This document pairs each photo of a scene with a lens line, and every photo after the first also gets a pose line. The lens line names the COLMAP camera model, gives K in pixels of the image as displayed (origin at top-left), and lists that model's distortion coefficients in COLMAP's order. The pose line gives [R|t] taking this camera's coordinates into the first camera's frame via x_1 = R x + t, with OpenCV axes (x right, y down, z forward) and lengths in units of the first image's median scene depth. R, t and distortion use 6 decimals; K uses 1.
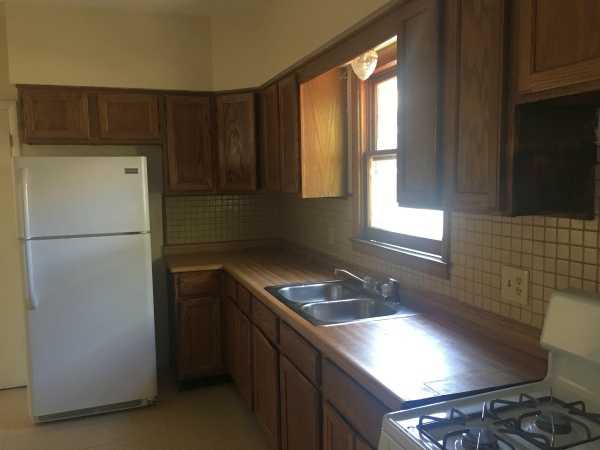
lens RADIAL K [[506.7, 0, 301.7], [0, 506.7, 224.2], [0, 0, 1]] dist [0.054911, -0.068180]
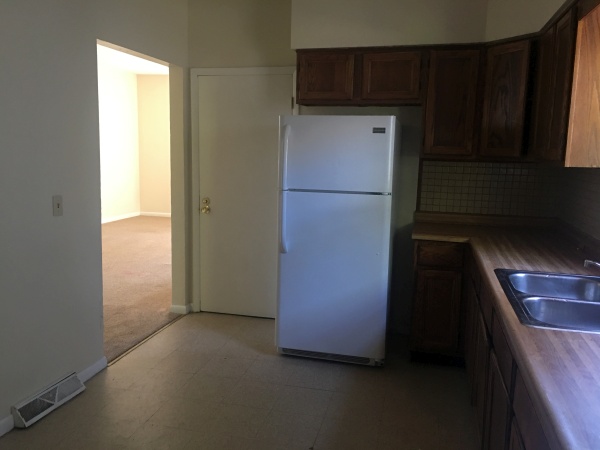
lens RADIAL K [[506.7, 0, 301.2], [0, 506.7, 220.6], [0, 0, 1]] dist [0.054911, -0.068180]
pose [[0.826161, 0.118740, -0.550780, 0.096638], [-0.091747, 0.992845, 0.076424, 0.006979], [0.555914, -0.012606, 0.831145, 0.090121]]
